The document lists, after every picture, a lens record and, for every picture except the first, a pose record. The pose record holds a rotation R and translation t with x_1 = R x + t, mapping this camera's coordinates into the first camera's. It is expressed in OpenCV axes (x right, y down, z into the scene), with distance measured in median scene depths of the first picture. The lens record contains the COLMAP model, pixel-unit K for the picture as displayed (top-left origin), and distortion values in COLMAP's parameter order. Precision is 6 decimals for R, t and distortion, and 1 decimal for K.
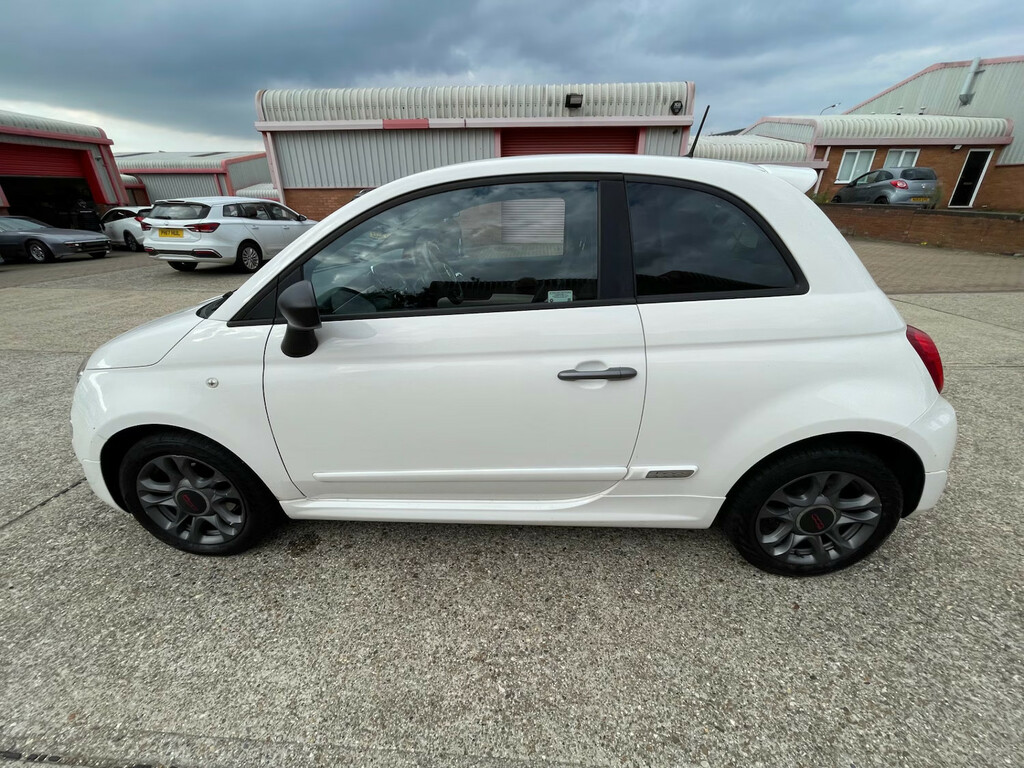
lens RADIAL K [[420.8, 0, 511.0], [0, 420.8, 379.3], [0, 0, 1]] dist [-0.004370, 0.000657]
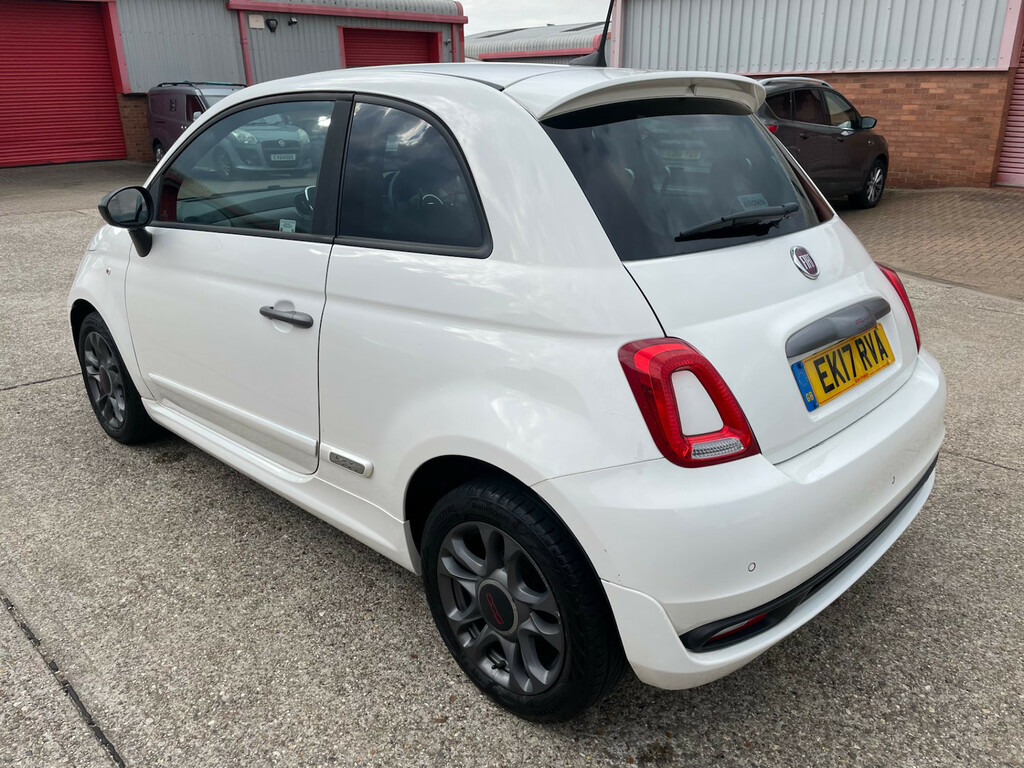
lens RADIAL K [[812.6, 0, 513.4], [0, 812.6, 387.8], [0, 0, 1]] dist [0.054697, -0.037736]
pose [[0.743422, 0.221340, -0.631136, 1.481154], [-0.255359, 0.966099, 0.038022, -0.047416], [0.618156, 0.132900, 0.774739, -0.006890]]
